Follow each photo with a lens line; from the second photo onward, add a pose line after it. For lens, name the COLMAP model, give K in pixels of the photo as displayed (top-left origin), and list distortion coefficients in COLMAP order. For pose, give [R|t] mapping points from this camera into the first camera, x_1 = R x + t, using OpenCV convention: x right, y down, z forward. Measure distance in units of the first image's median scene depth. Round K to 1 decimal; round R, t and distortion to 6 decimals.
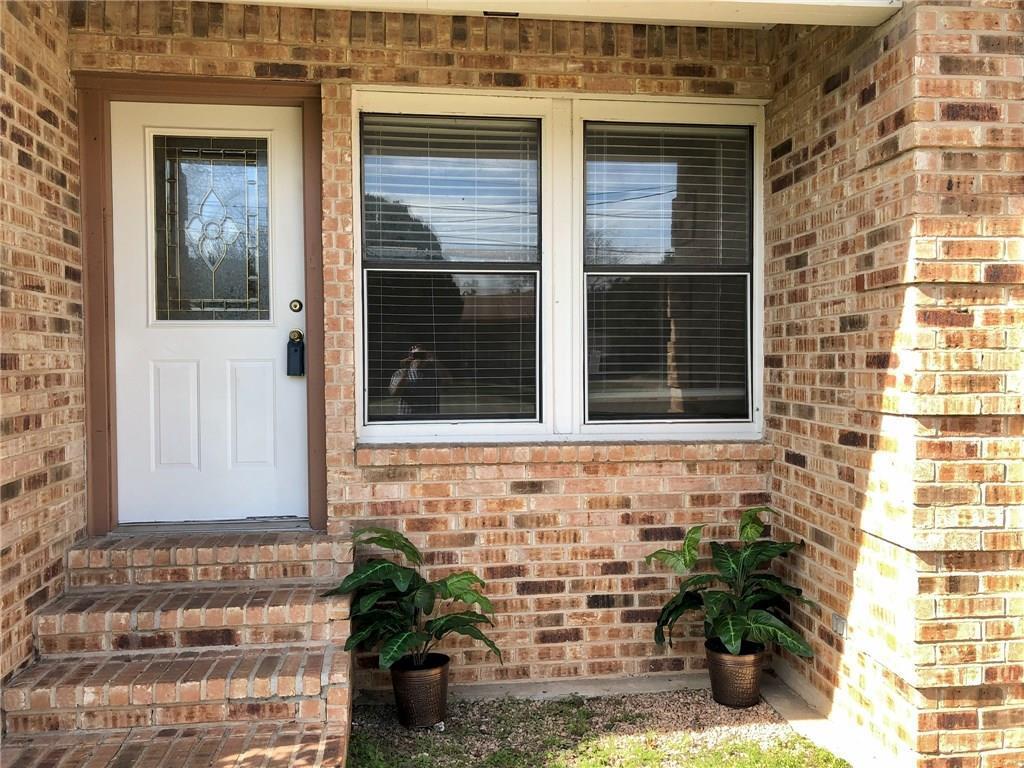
lens RADIAL K [[826.4, 0, 508.4], [0, 826.4, 376.0], [0, 0, 1]] dist [0.063062, -0.072891]
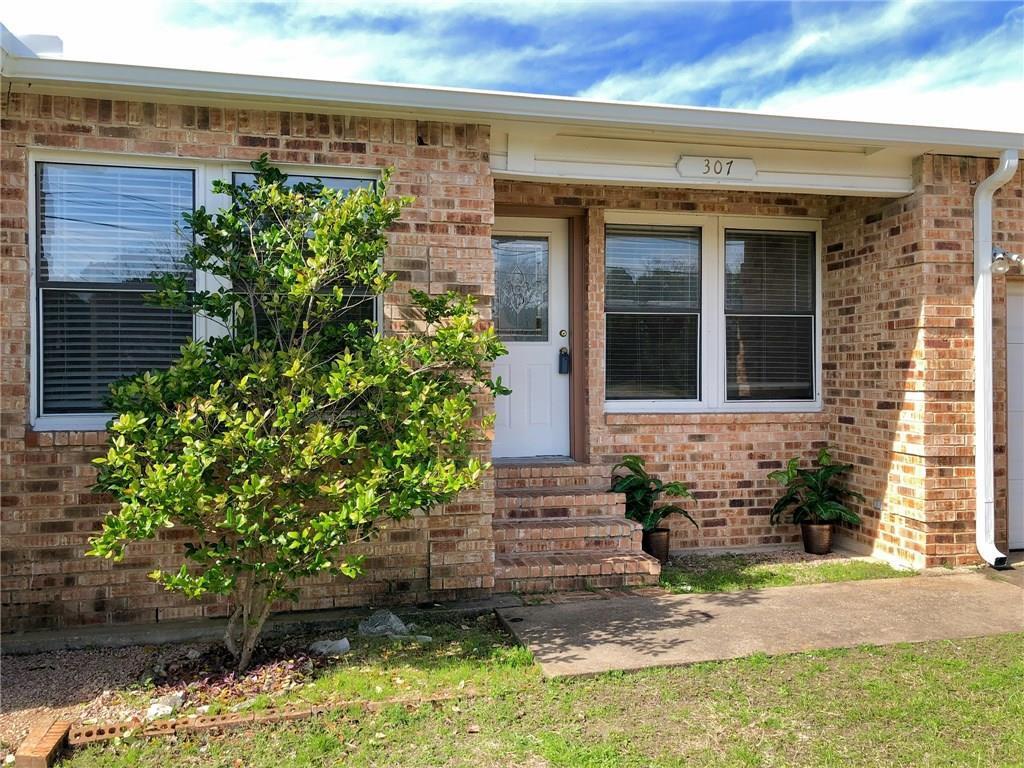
lens RADIAL K [[826.4, 0, 512.2], [0, 826.4, 375.0], [0, 0, 1]] dist [0.063062, -0.072891]
pose [[0.994866, 0.002789, 0.101165, -0.576214], [-0.001007, 0.999843, -0.017663, 0.035418], [-0.101198, 0.017470, 0.994713, -0.747230]]
